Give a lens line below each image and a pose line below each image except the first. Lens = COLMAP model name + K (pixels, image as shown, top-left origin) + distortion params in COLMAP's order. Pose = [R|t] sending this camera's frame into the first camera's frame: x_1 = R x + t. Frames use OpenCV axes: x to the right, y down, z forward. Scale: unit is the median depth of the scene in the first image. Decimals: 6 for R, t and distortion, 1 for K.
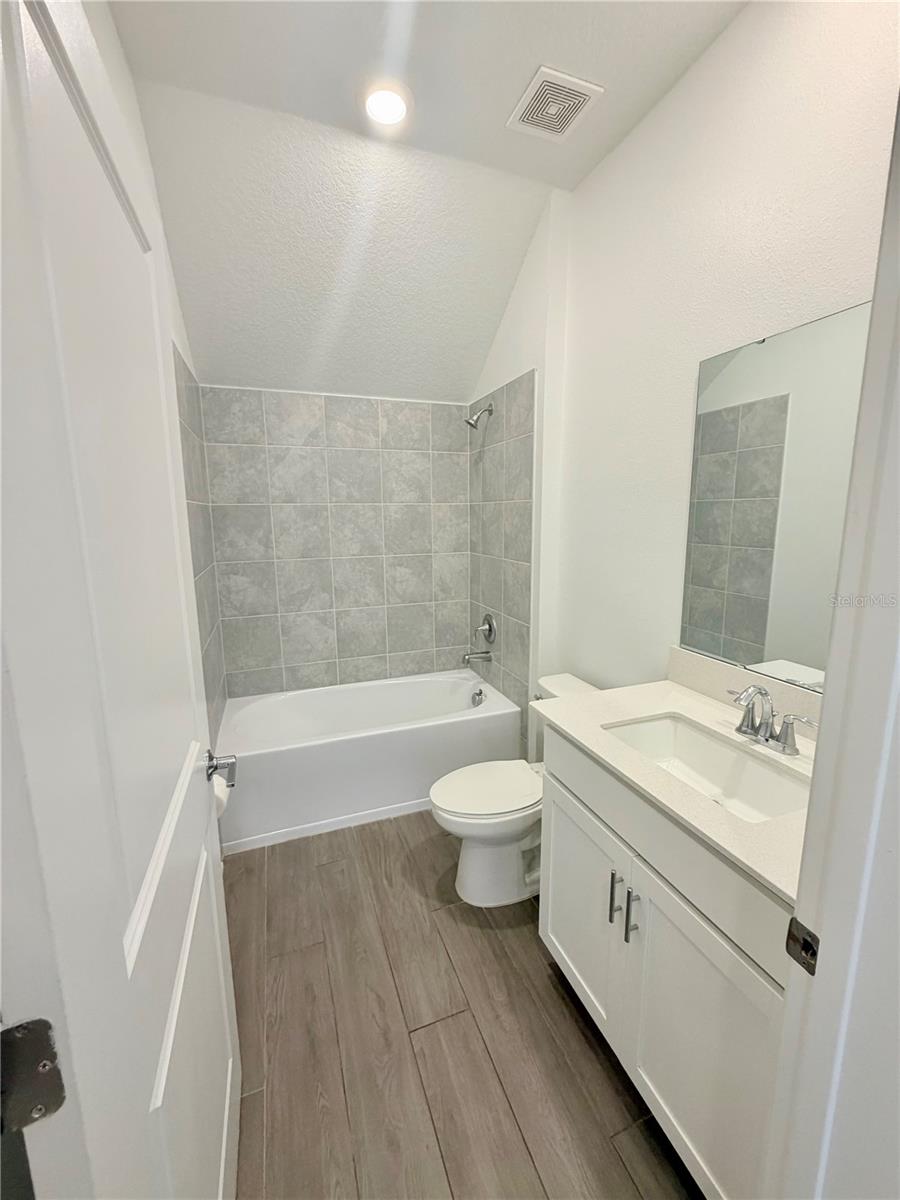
lens RADIAL K [[488.9, 0, 450.0], [0, 488.9, 600.0], [0, 0, 1]] dist [-0.000333, -0.000021]
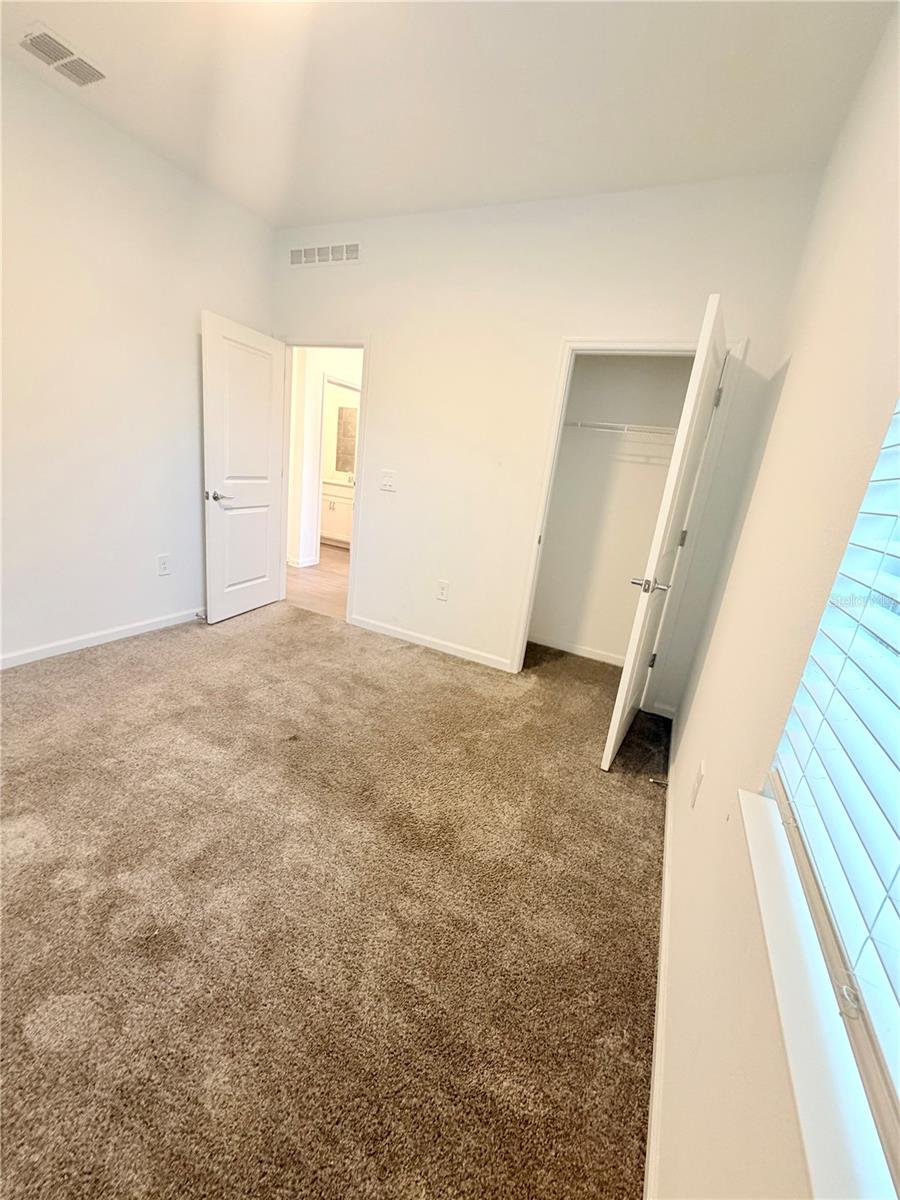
lens RADIAL K [[488.9, 0, 450.0], [0, 488.9, 600.0], [0, 0, 1]] dist [-0.000333, -0.000021]
pose [[0.723194, -0.093974, 0.684222, -1.168945], [-0.006613, 0.989712, 0.142920, 0.374301], [-0.690614, -0.107883, 0.715132, -1.830826]]
